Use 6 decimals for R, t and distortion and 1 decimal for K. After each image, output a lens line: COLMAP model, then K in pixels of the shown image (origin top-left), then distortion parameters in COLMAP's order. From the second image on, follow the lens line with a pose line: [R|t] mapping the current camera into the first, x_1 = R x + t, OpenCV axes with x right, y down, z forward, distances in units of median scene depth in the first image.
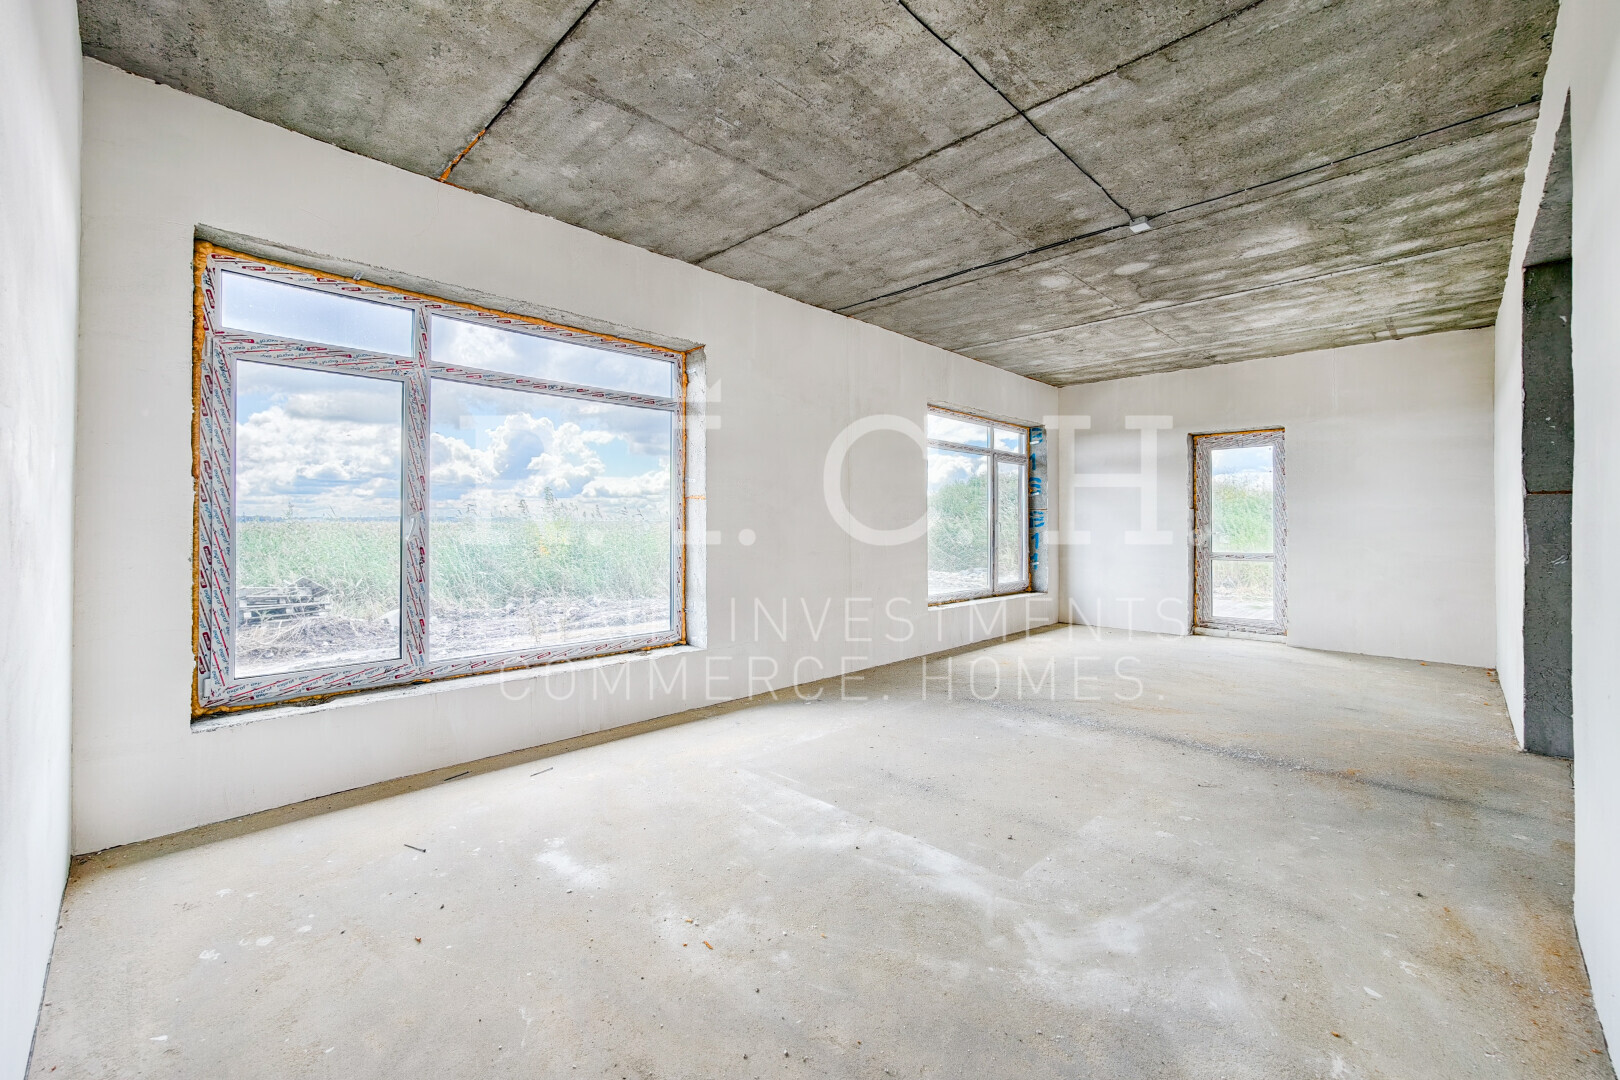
lens RADIAL K [[669.8, 0, 838.7], [0, 669.8, 515.7], [0, 0, 1]] dist [-0.009022, 0.003030]
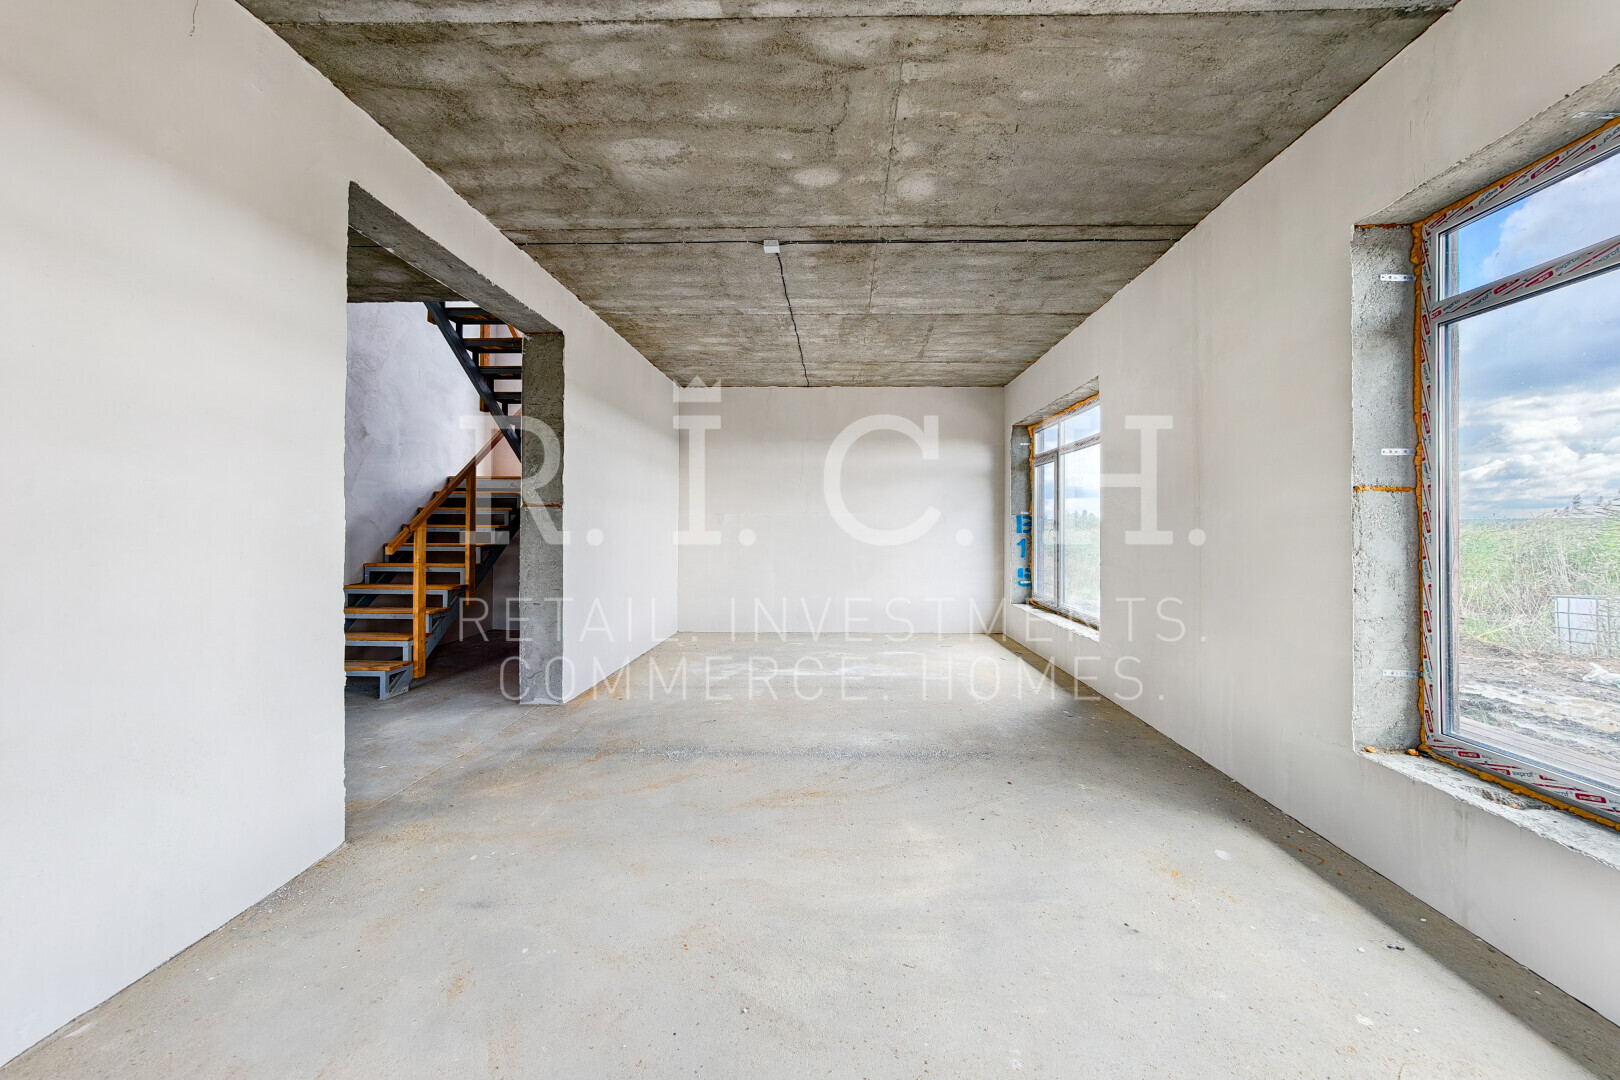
lens RADIAL K [[669.8, 0, 797.2], [0, 669.8, 515.4], [0, 0, 1]] dist [-0.009022, 0.003030]
pose [[-0.777346, -0.013731, -0.628924, 1.097747], [0.000732, 0.999741, -0.022732, 0.010466], [0.629073, -0.018131, -0.777135, 1.872824]]
